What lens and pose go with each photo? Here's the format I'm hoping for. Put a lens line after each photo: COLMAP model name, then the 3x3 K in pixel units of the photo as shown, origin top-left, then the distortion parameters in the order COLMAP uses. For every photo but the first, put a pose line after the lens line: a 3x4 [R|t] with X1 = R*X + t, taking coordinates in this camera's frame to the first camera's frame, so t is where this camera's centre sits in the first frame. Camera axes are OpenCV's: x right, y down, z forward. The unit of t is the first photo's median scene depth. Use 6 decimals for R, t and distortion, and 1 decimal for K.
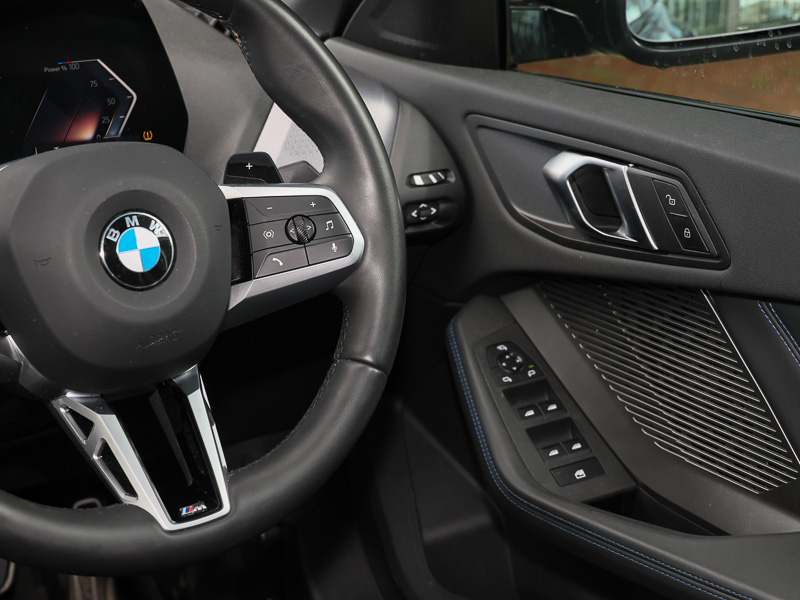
lens RADIAL K [[1589.4, 0, 400.0], [0, 1589.4, 300.0], [0, 0, 1]] dist [-0.040507, -0.257721]
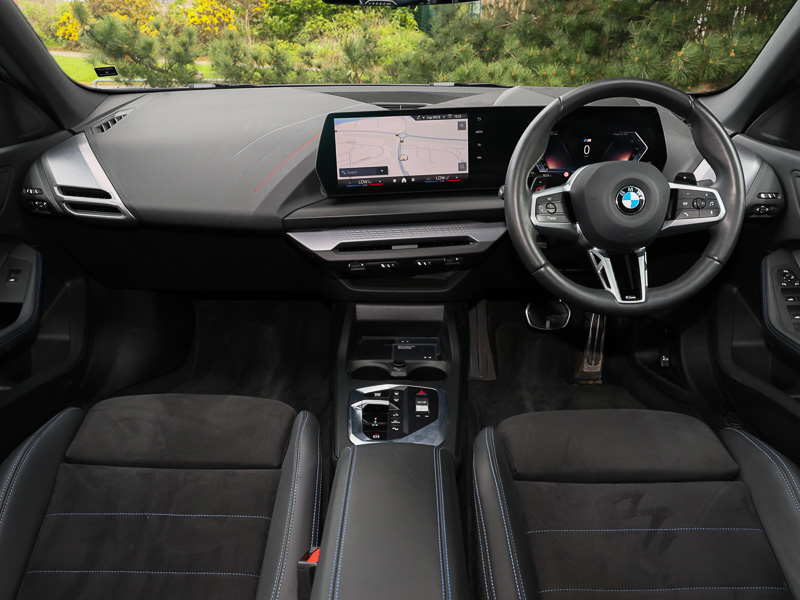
lens RADIAL K [[634.3, 0, 400.0], [0, 634.3, 300.0], [0, 0, 1]] dist [0.000340, -0.001350]
pose [[0.837231, 0.214609, -0.502978, 0.081442], [-0.170888, 0.976388, 0.132150, 0.054565], [0.519463, -0.024687, 0.854136, -0.133266]]
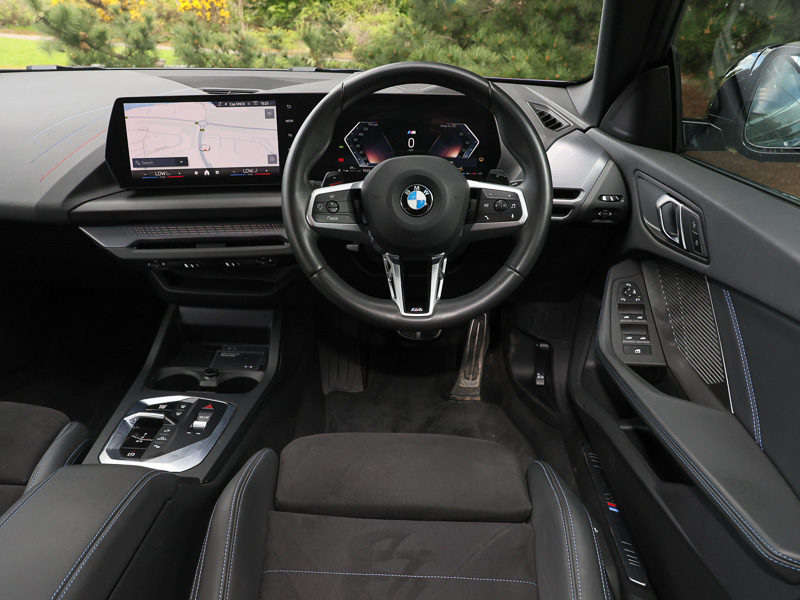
lens RADIAL K [[651.3, 0, 409.5], [0, 651.3, 297.7], [0, 0, 1]] dist [0.002846, 0.001161]
pose [[0.801473, 0.240109, -0.547712, 0.370404], [-0.192939, 0.970703, 0.143213, -0.024727], [0.566053, -0.009107, 0.824319, 0.156958]]
